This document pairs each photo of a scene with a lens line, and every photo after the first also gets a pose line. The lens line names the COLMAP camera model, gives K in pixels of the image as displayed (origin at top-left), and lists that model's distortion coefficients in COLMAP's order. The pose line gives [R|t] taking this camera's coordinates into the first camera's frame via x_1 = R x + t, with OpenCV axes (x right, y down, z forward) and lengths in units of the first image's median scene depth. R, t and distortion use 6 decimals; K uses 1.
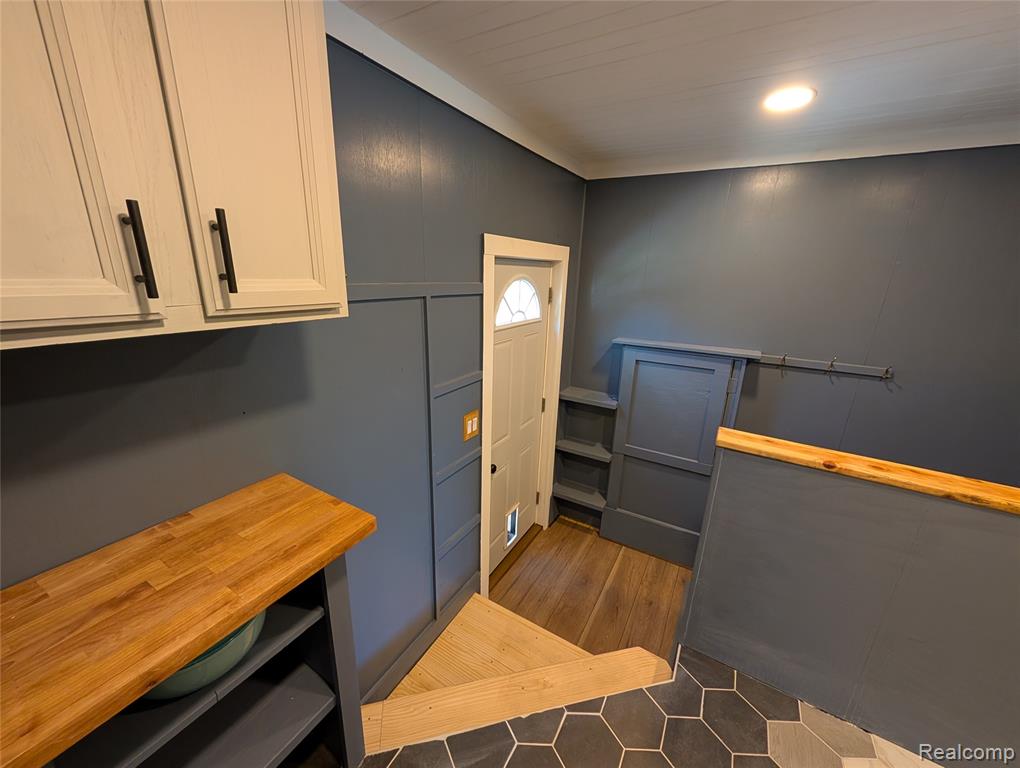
lens RADIAL K [[384.3, 0, 506.6], [0, 384.3, 385.6], [0, 0, 1]] dist [-0.003077, 0.000351]
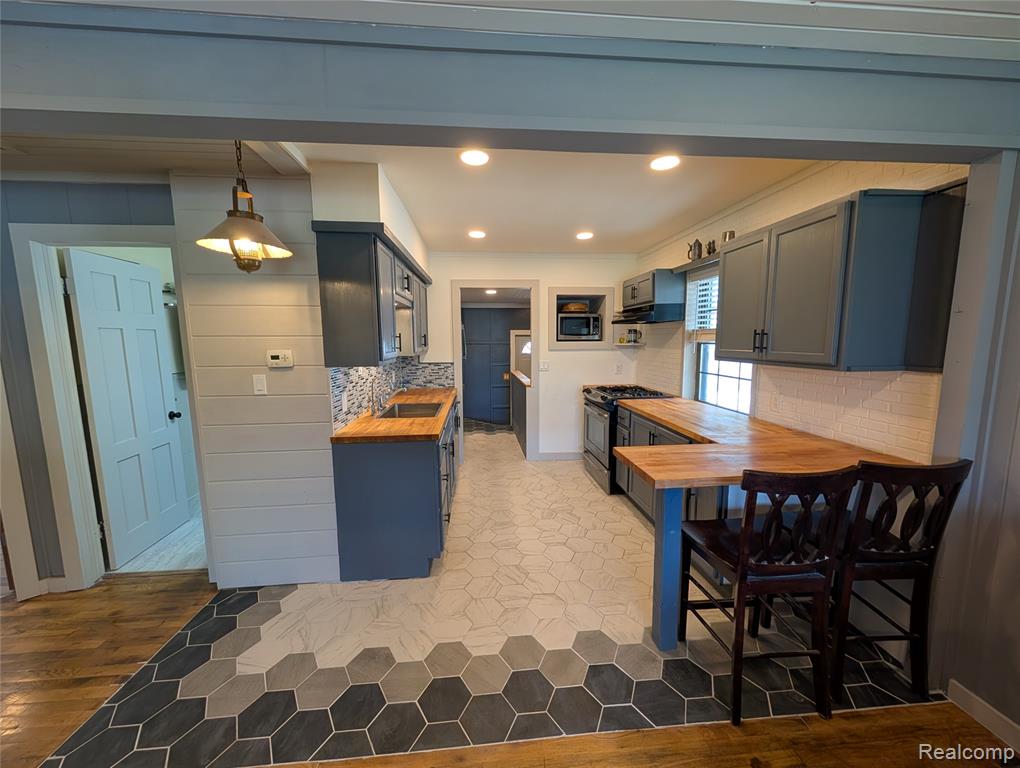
lens RADIAL K [[384.3, 0, 509.3], [0, 384.3, 384.9], [0, 0, 1]] dist [-0.003077, 0.000351]
pose [[0.586549, 0.065940, -0.807225, 3.148095], [-0.209781, 0.975036, -0.072783, 0.472911], [0.782274, 0.212031, 0.585739, -1.279714]]
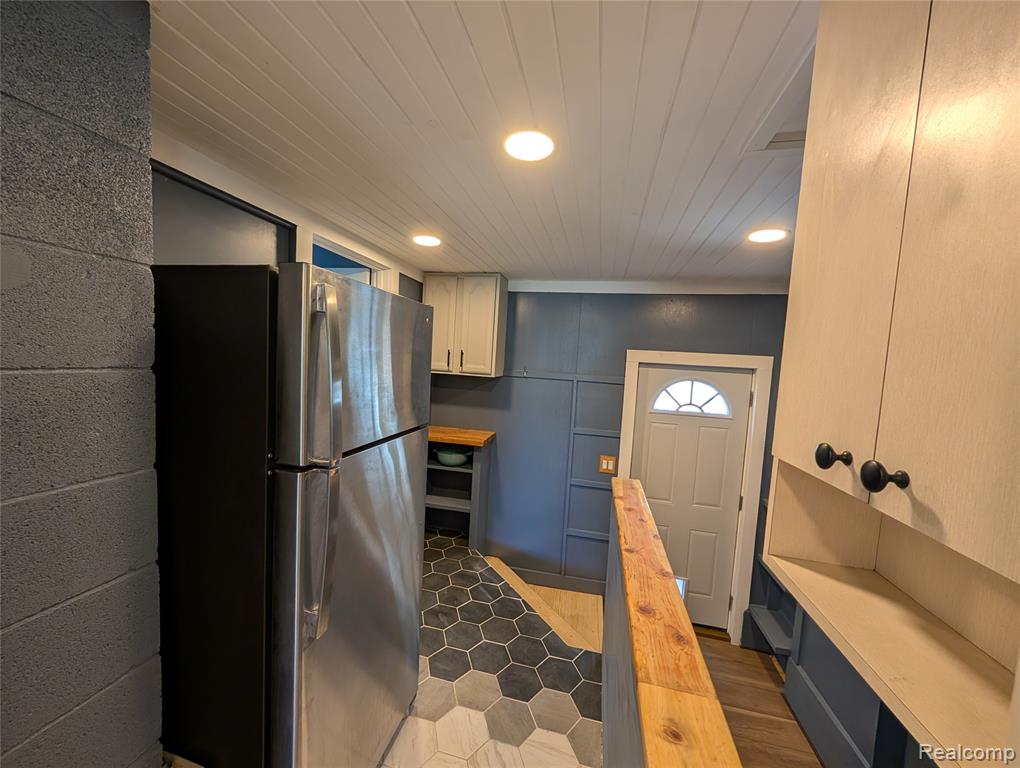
lens RADIAL K [[384.3, 0, 507.4], [0, 384.3, 382.7], [0, 0, 1]] dist [-0.003077, 0.000351]
pose [[0.307101, 0.048645, -0.950433, 1.277328], [-0.320292, 0.945716, -0.055088, 0.005160], [0.896160, 0.321333, 0.306011, 0.046223]]
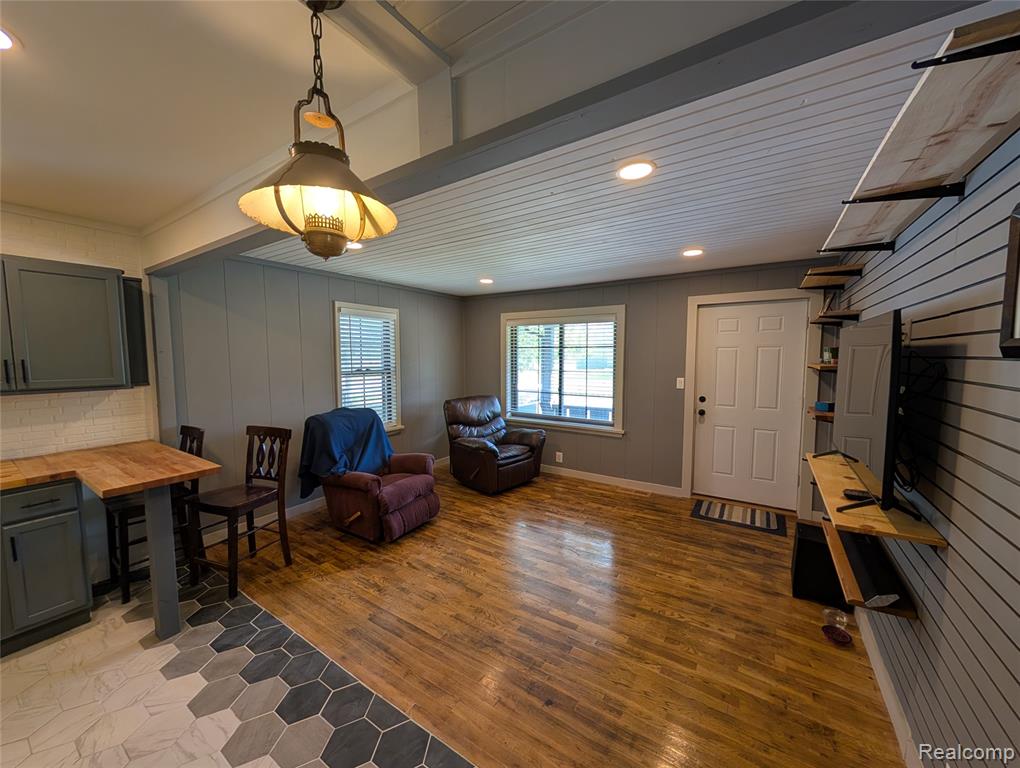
lens RADIAL K [[384.3, 0, 510.4], [0, 384.3, 387.2], [0, 0, 1]] dist [-0.003077, 0.000351]
pose [[0.040447, -0.107969, 0.993331, 1.603784], [0.289296, 0.952829, 0.091787, 0.464180], [-0.956385, 0.283654, 0.069774, -1.495405]]
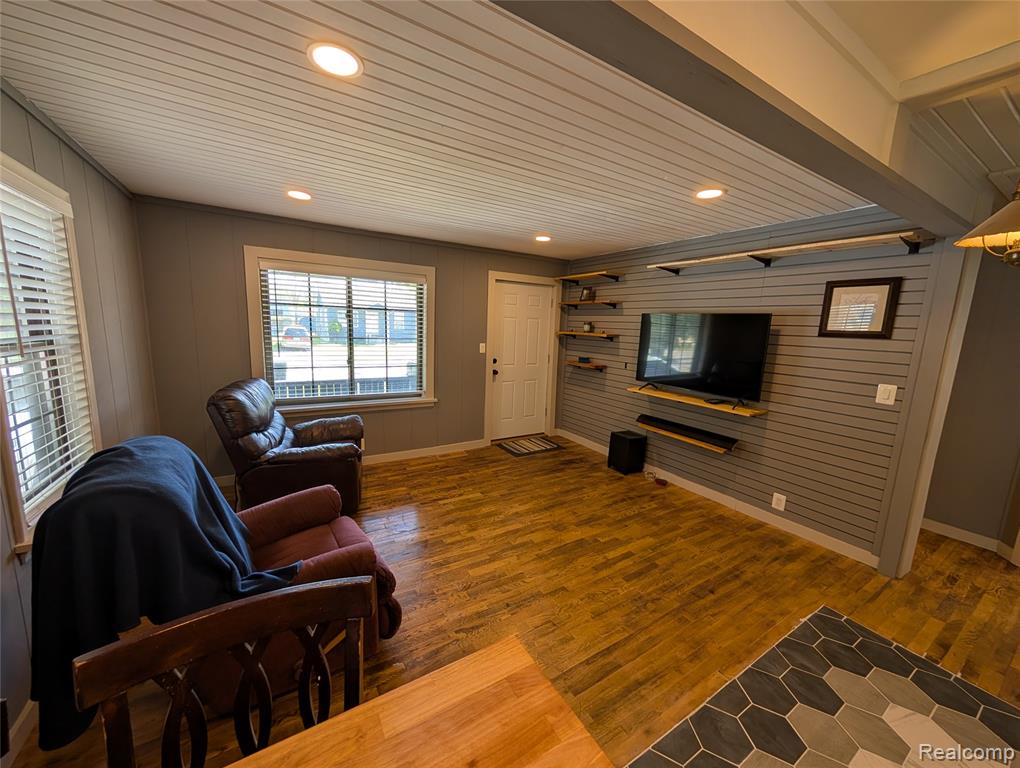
lens RADIAL K [[384.3, 0, 509.7], [0, 384.3, 385.3], [0, 0, 1]] dist [-0.003077, 0.000351]
pose [[-0.884189, -0.130182, 0.448623, 2.540498], [0.076098, 0.907412, 0.413294, 0.133672], [-0.460889, 0.399570, -0.792417, -0.299326]]
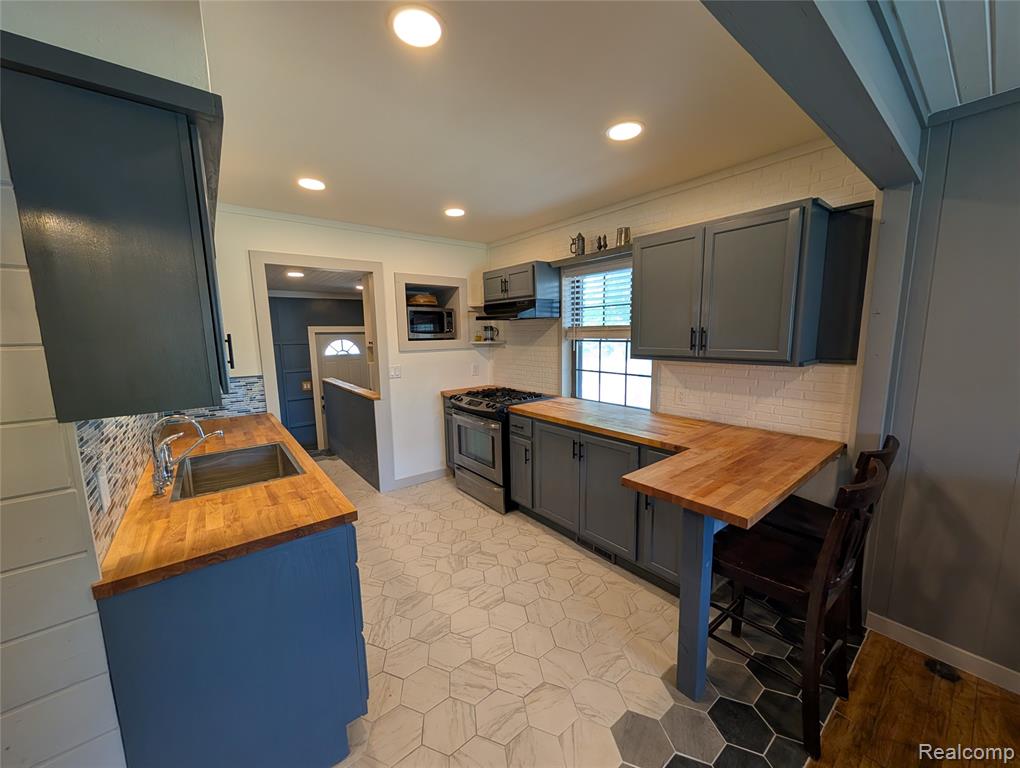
lens RADIAL K [[384.3, 0, 507.2], [0, 384.3, 386.2], [0, 0, 1]] dist [-0.003077, 0.000351]
pose [[0.934229, 0.008499, -0.356573, 2.533703], [-0.062483, 0.988157, -0.140152, 0.441181], [0.351158, 0.153213, 0.923696, -1.289693]]
